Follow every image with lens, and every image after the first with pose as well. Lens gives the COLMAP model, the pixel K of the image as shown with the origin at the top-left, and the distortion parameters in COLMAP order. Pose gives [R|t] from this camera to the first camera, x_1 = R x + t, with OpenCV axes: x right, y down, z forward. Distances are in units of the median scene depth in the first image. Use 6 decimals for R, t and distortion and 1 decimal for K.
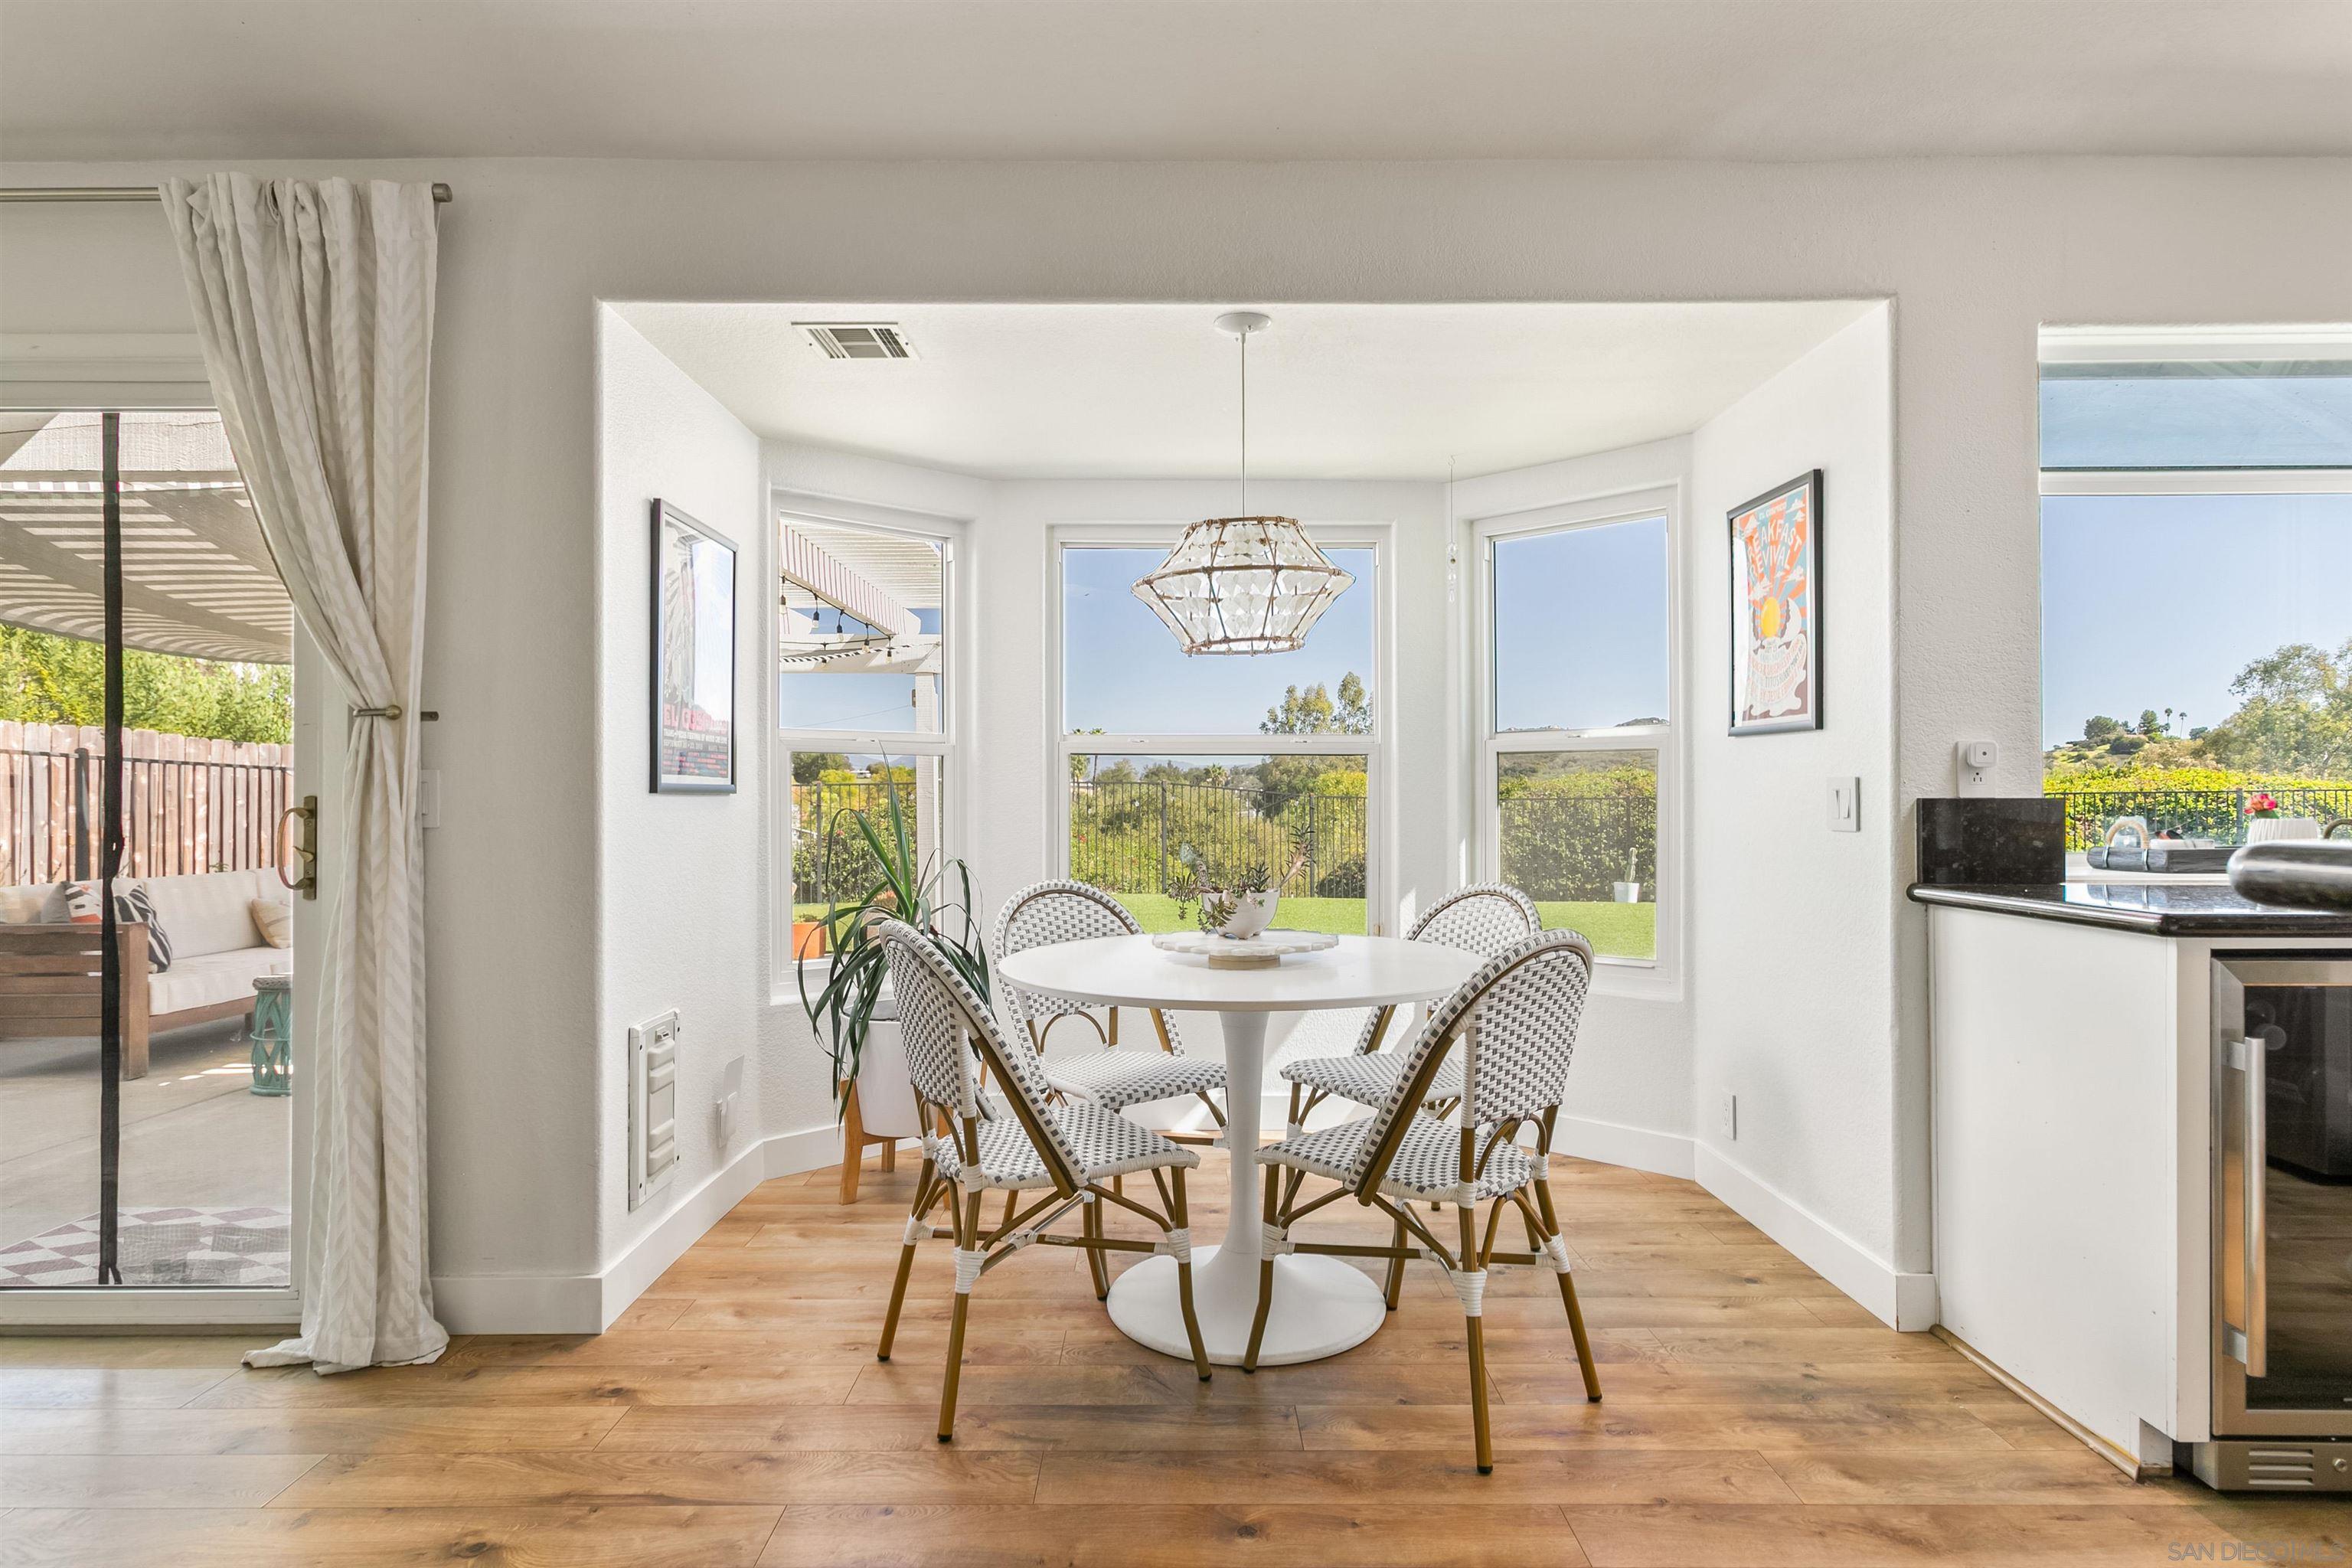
lens RADIAL K [[1270.5, 0, 1176.0], [0, 1270.5, 784.0], [0, 0, 1]] dist [0.002252, 0.000945]
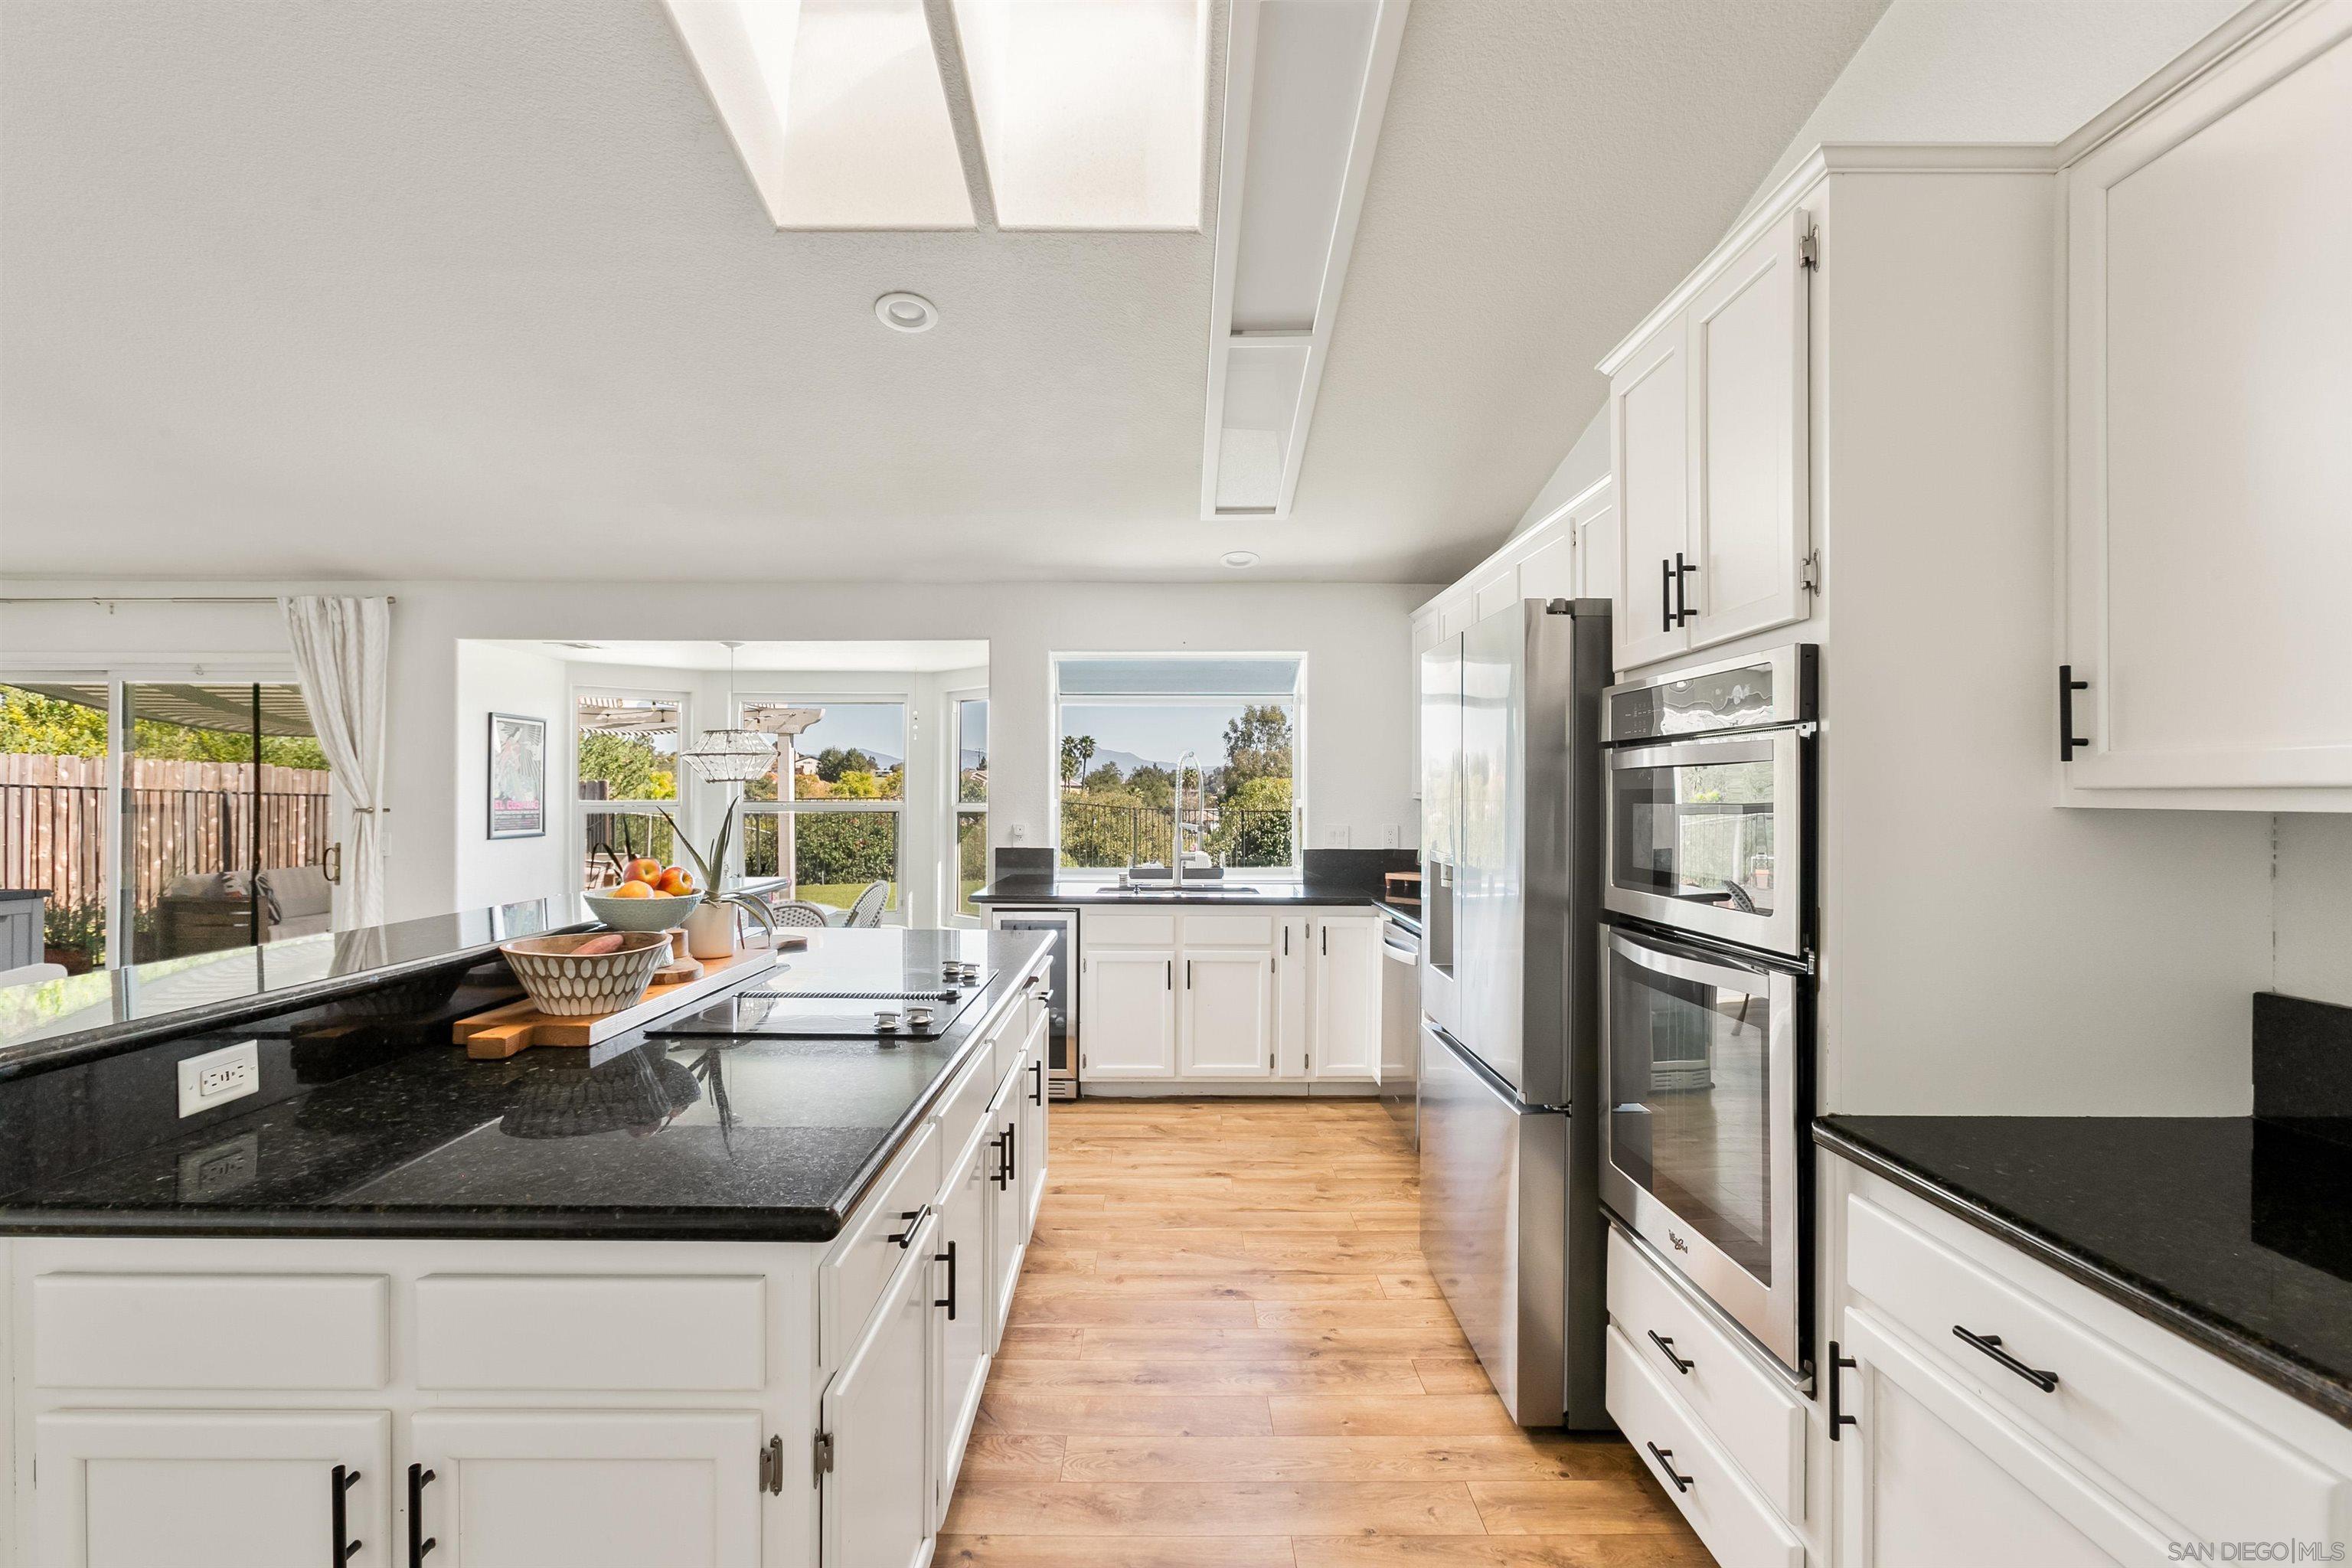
lens RADIAL K [[1128.8, 0, 1176.0], [0, 1128.8, 784.0], [0, 0, 1]] dist [-0.003322, 0.000301]
pose [[0.999981, 0.005951, 0.001692, 0.943471], [-0.005954, 0.999981, 0.001814, -0.119124], [-0.001681, -0.001824, 0.999997, -1.190368]]
